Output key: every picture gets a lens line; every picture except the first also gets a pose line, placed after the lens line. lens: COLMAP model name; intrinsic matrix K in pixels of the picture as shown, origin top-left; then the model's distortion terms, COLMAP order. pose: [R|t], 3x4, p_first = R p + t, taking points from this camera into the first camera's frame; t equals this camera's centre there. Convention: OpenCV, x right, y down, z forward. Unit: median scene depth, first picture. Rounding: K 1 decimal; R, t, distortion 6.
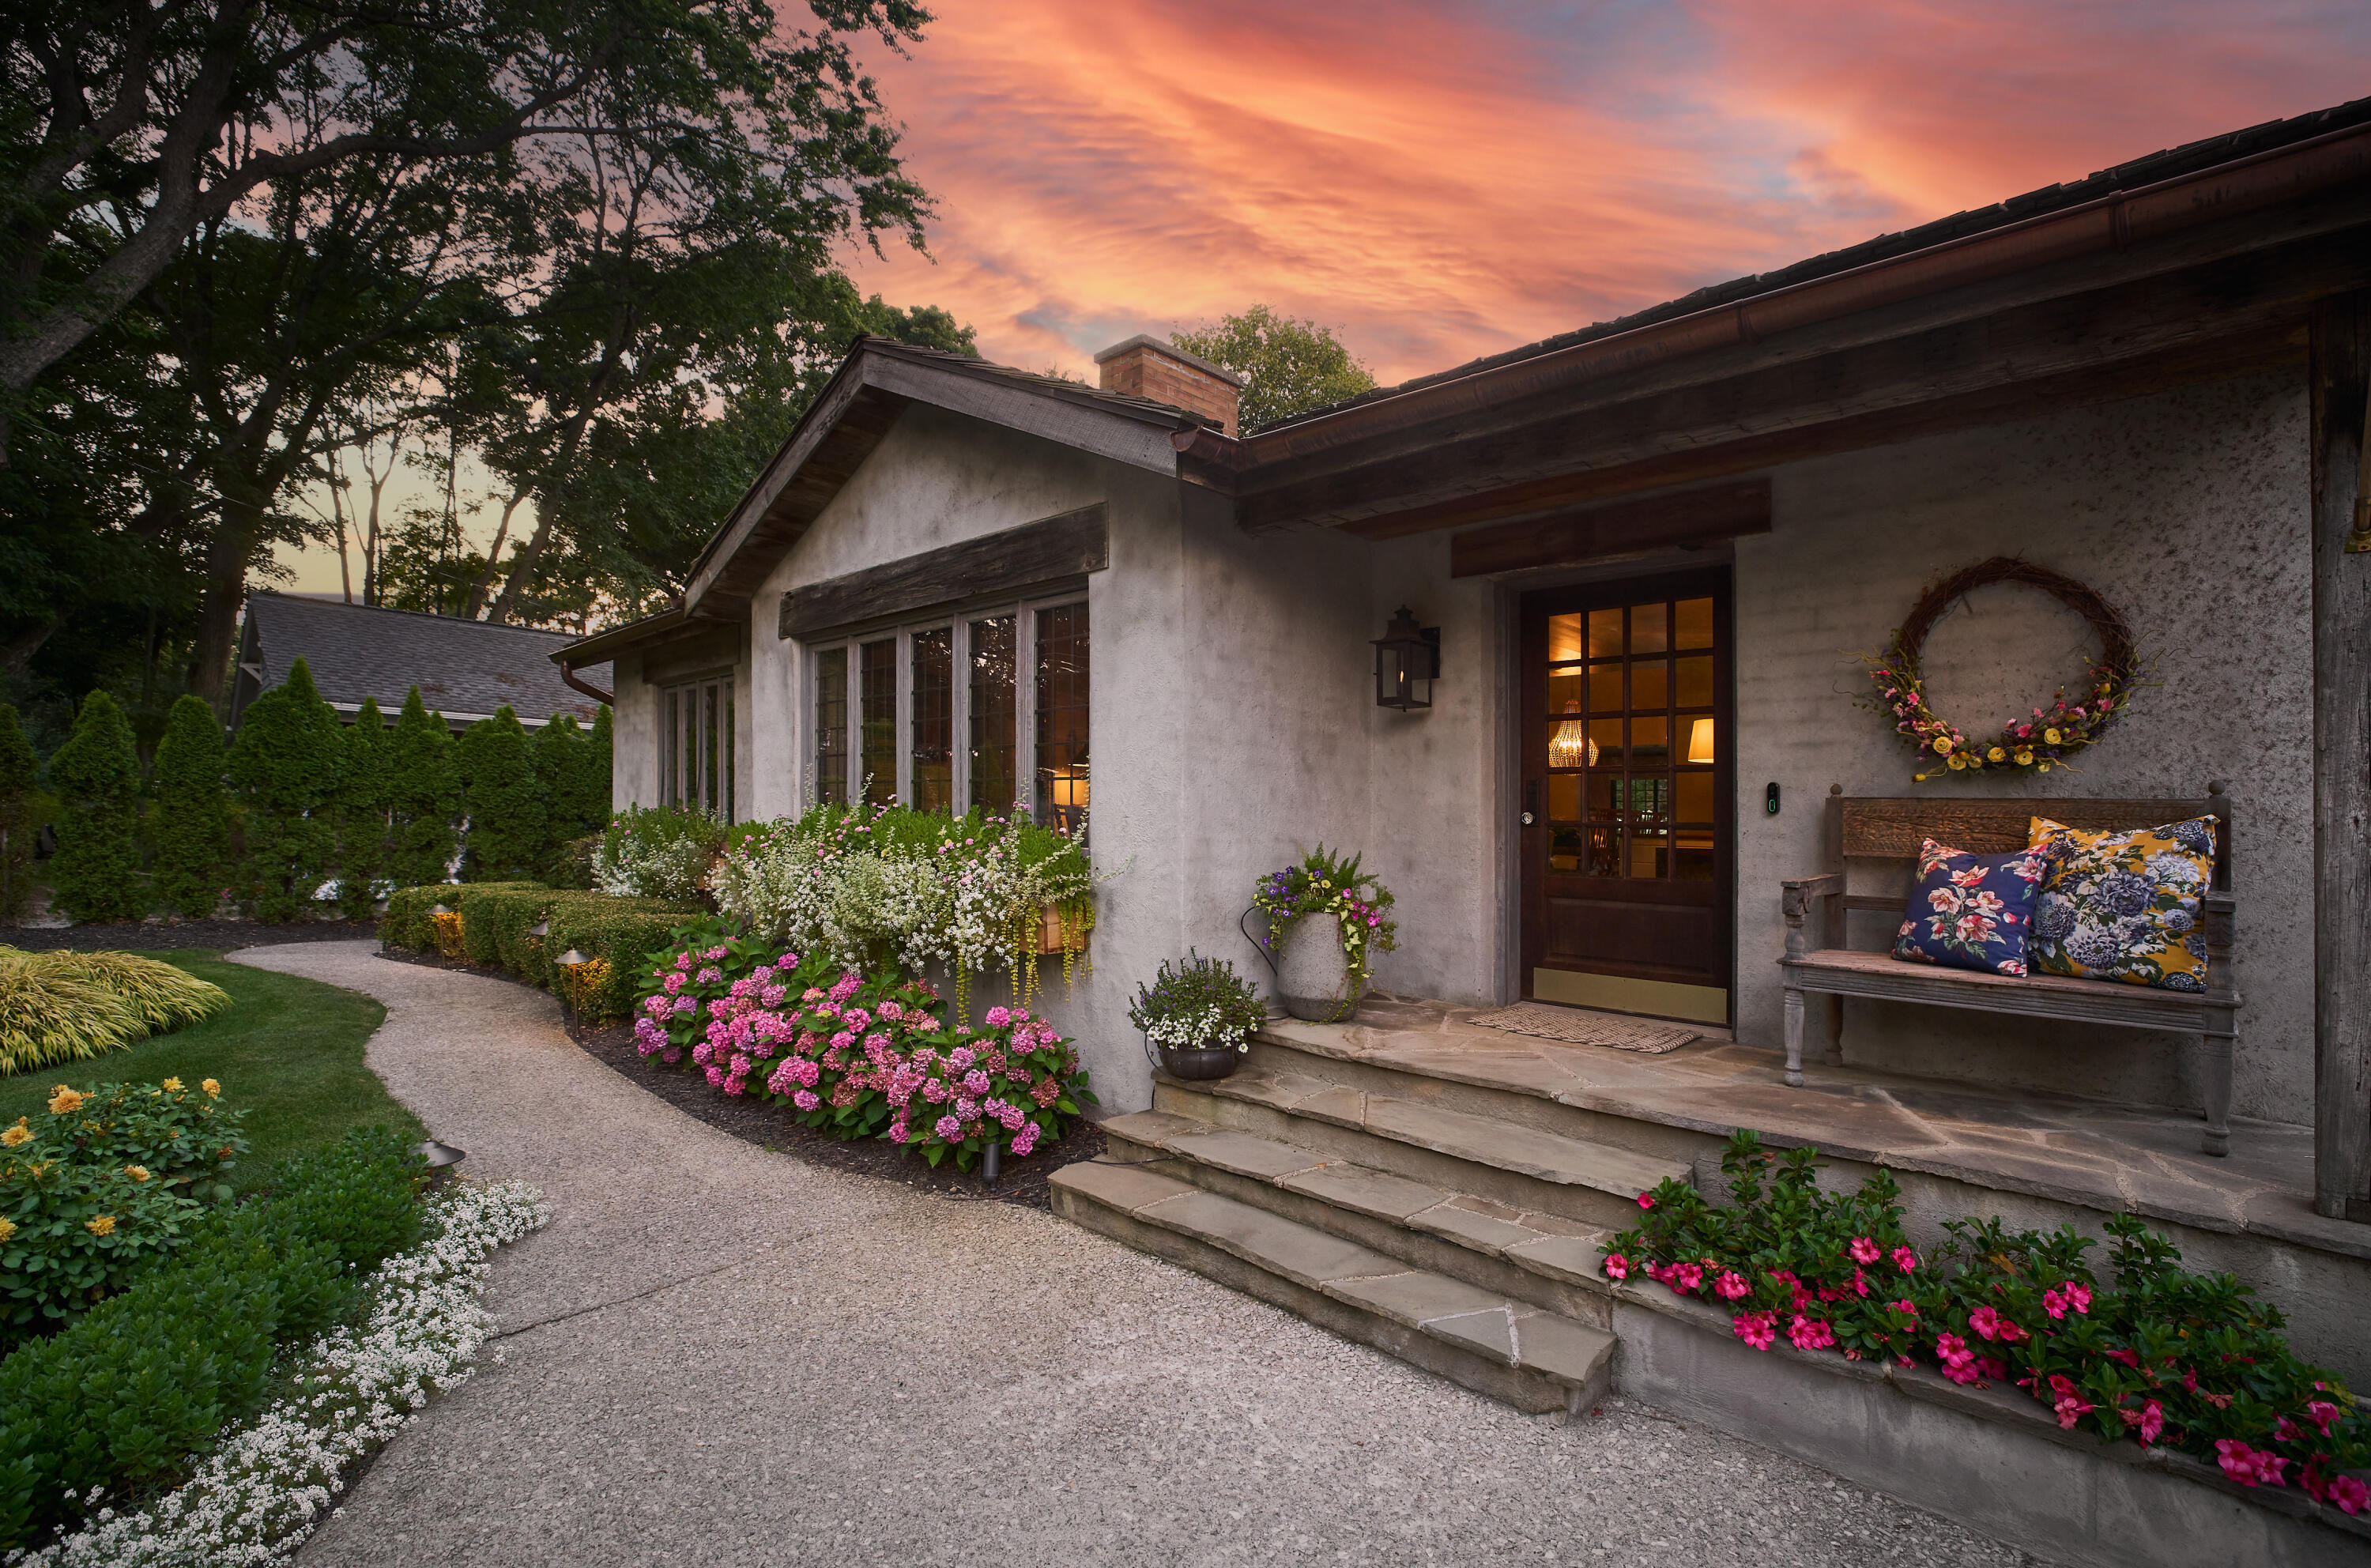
lens RADIAL K [[1128.6, 0, 1185.5], [0, 1128.6, 784.0], [0, 0, 1]] dist [-0.050538, 0.016209]
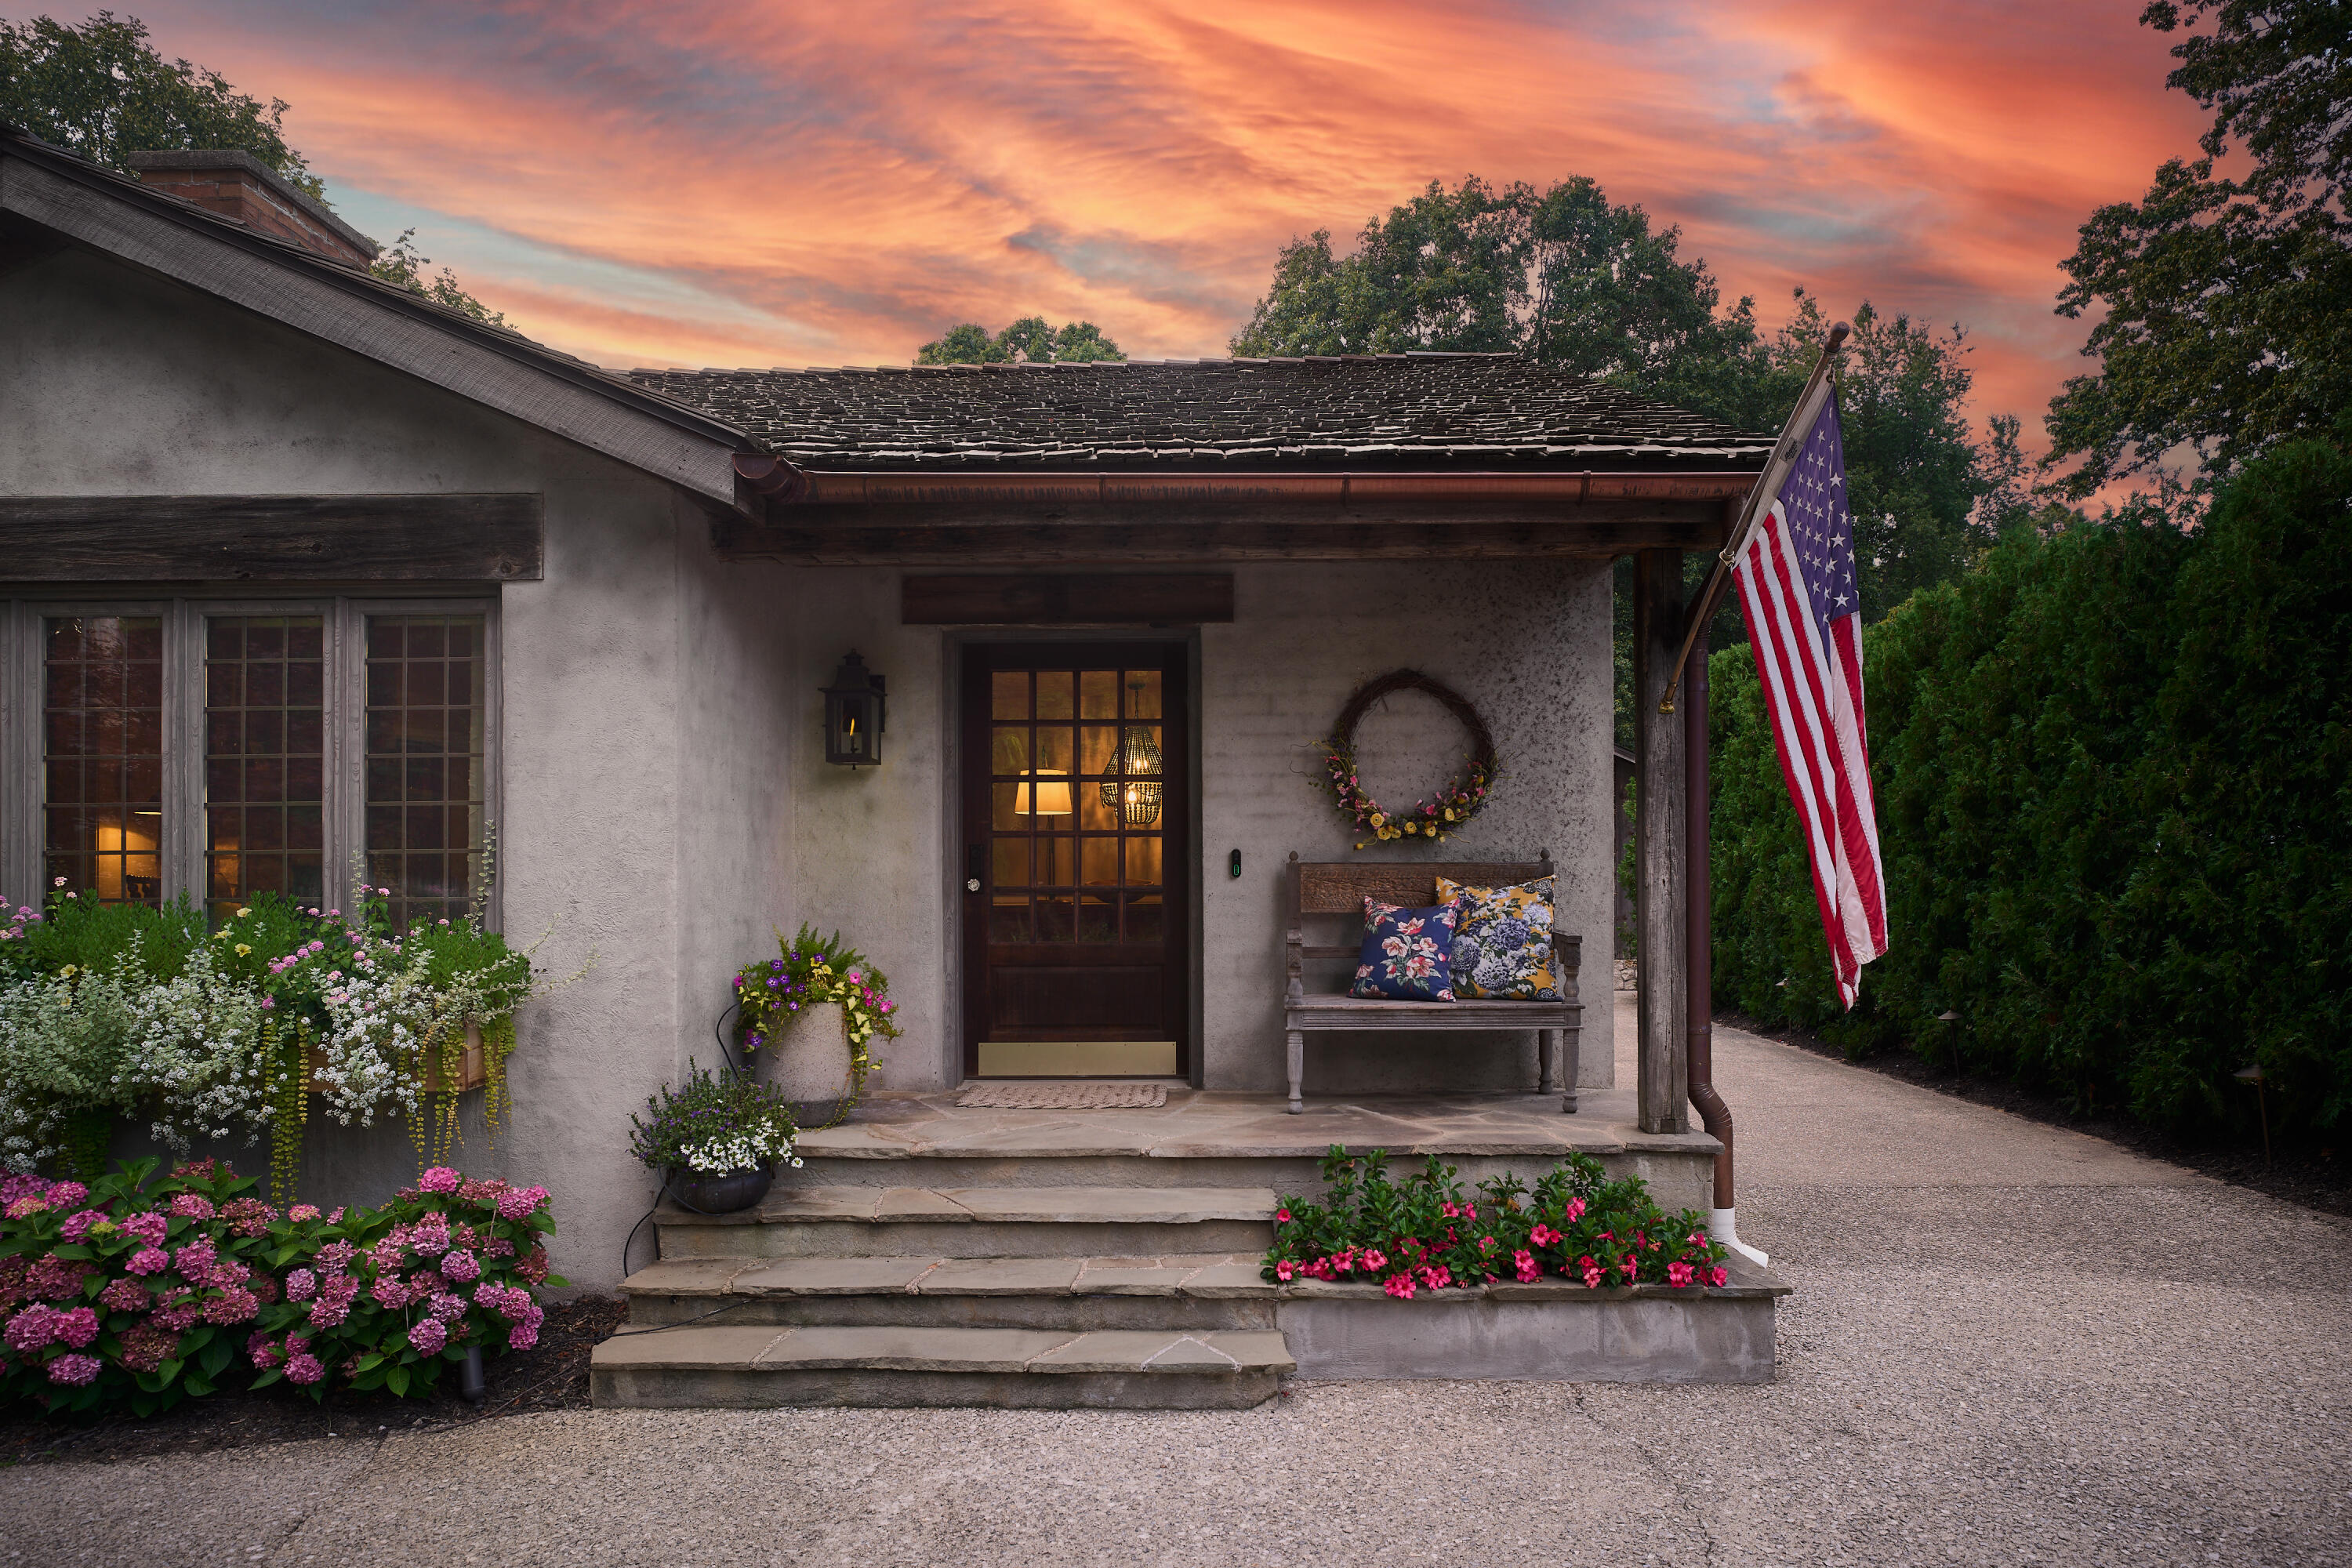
lens RADIAL K [[1641.6, 0, 1176.0], [0, 1641.6, 784.0], [0, 0, 1]] dist [-0.028683, 0.004541]
pose [[0.710463, 0.006703, 0.703703, -0.768912], [-0.000887, 0.999962, -0.008629, -0.060159], [-0.703734, 0.005507, 0.710442, -0.139063]]
